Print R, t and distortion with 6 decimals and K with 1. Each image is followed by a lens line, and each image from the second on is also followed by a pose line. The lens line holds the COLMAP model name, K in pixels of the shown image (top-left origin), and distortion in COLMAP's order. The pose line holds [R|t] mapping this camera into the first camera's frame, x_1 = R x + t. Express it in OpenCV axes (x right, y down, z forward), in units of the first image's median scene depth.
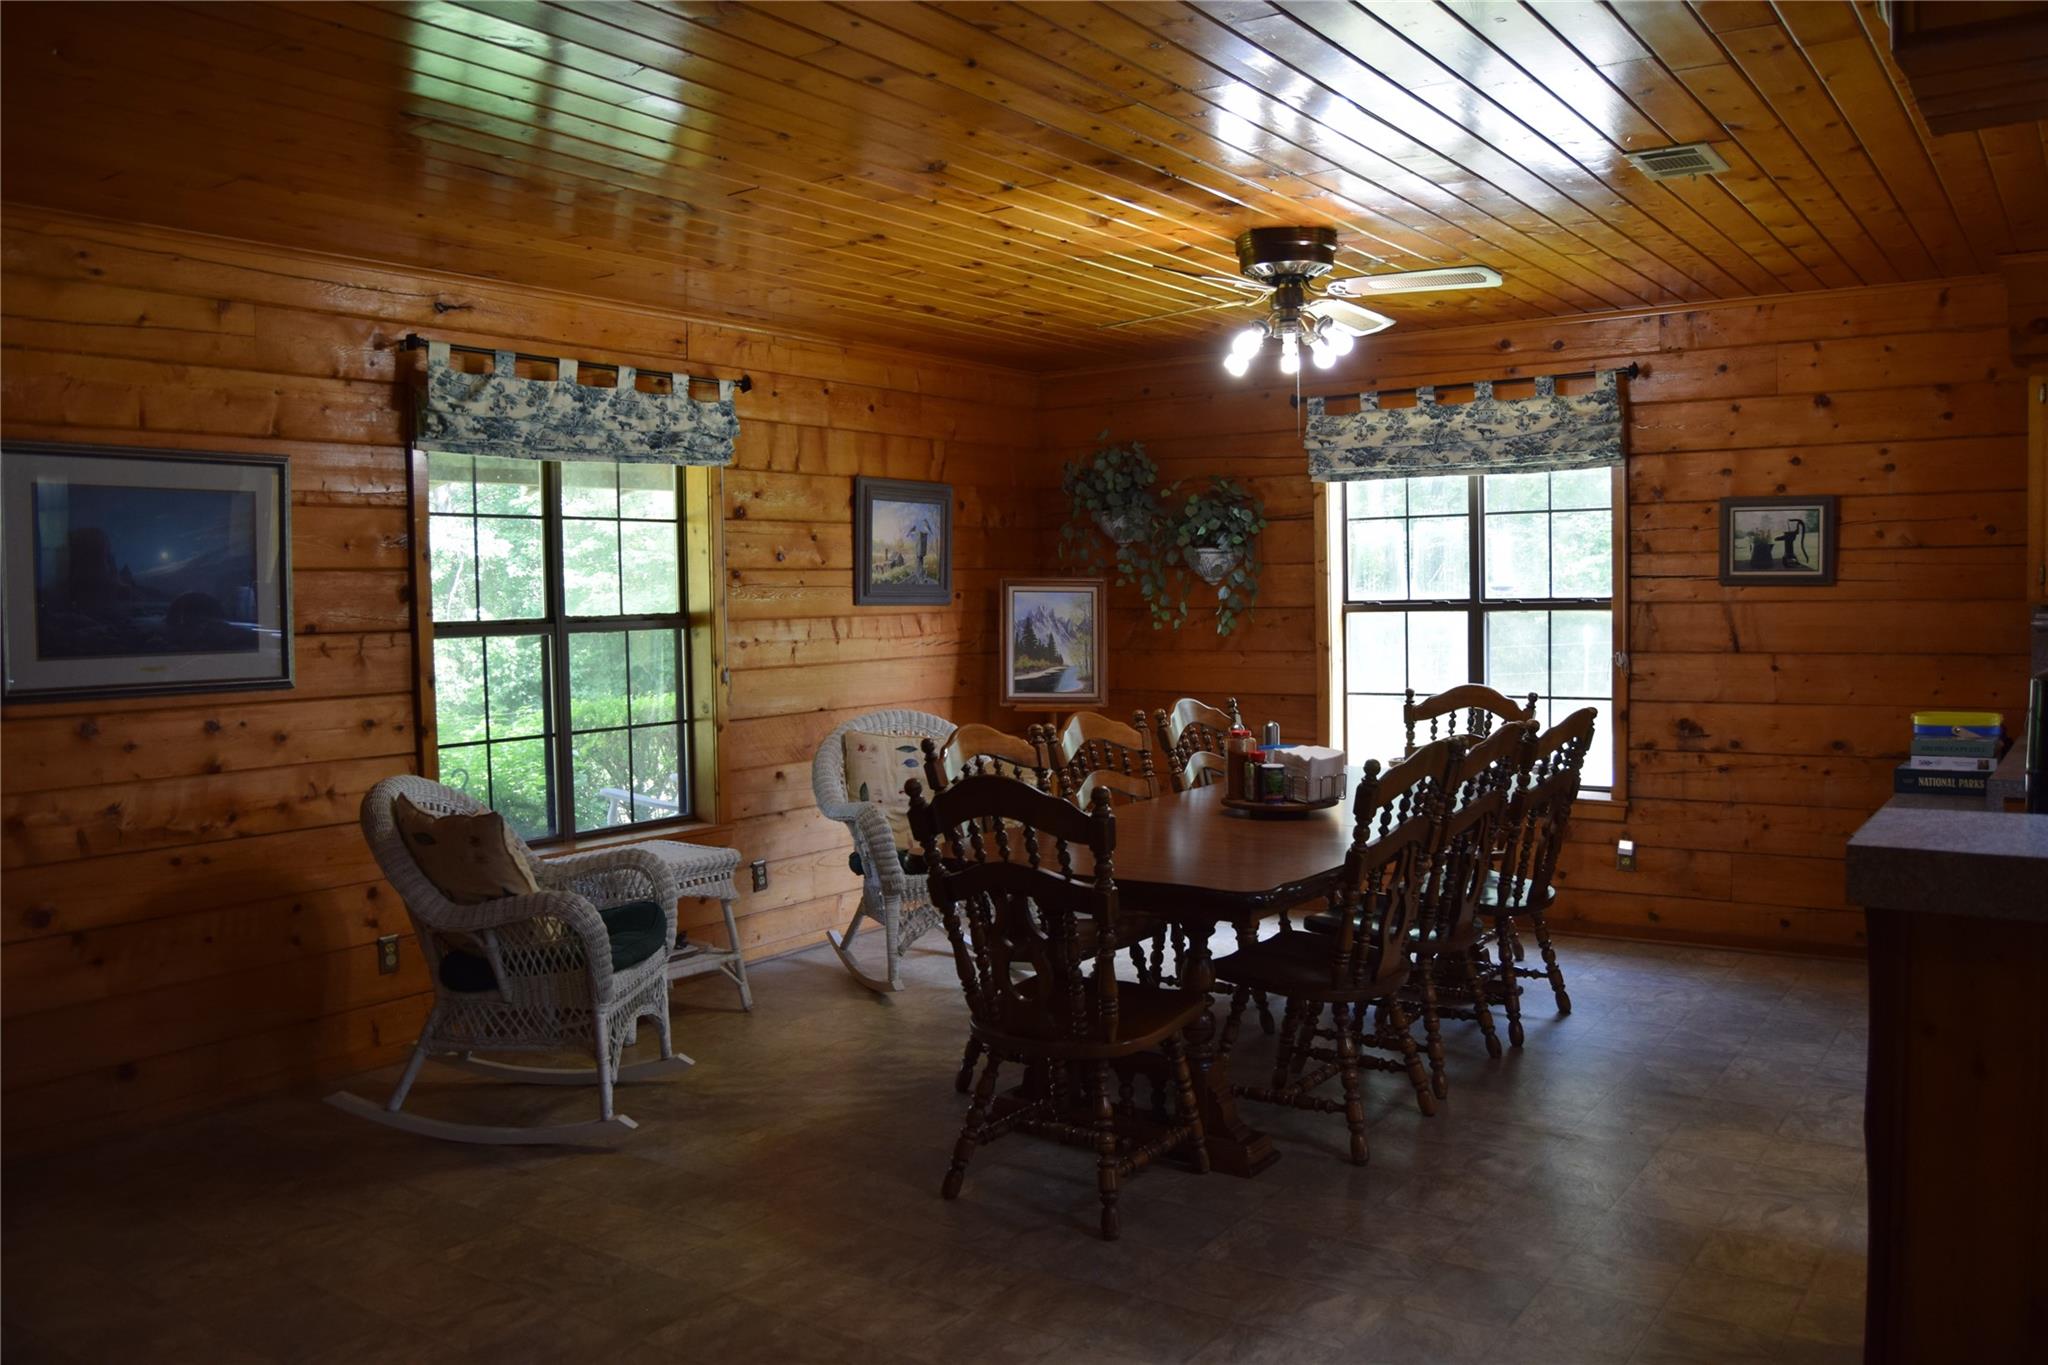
lens RADIAL K [[1584.9, 0, 1020.3], [0, 1584.9, 699.4], [0, 0, 1]] dist [-0.092238, 0.028527]
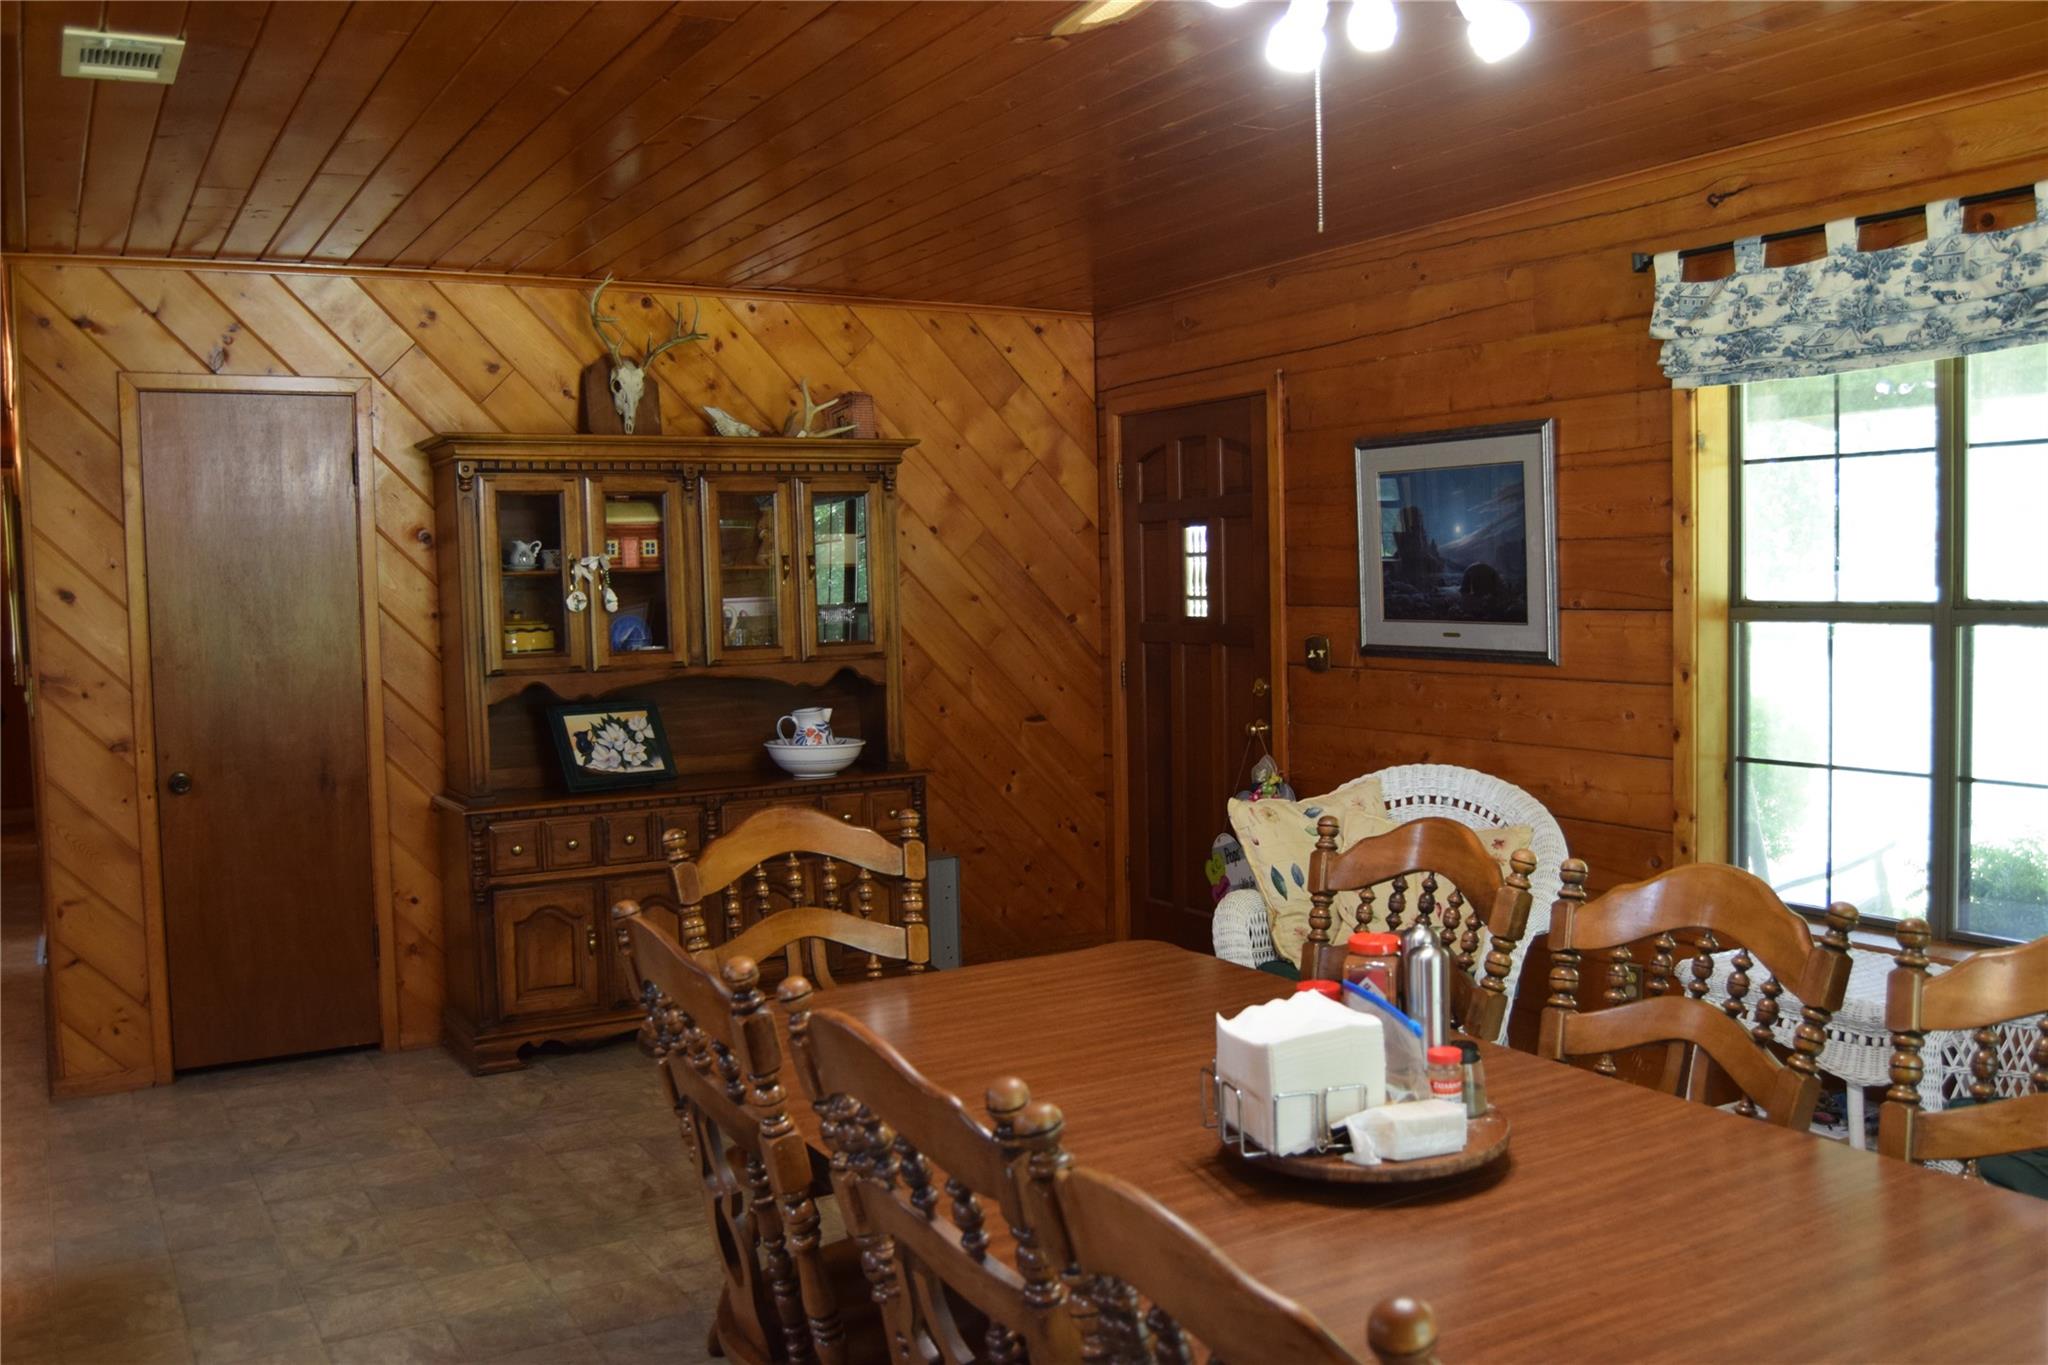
lens RADIAL K [[1781.1, 0, 1037.2], [0, 1781.1, 685.0], [0, 0, 1]] dist [-0.088010, 0.036741]
pose [[-0.405217, 0.086524, -0.910117, 0.559302], [-0.029476, 0.993757, 0.107599, -0.090112], [0.913745, 0.070428, -0.400137, 1.013099]]
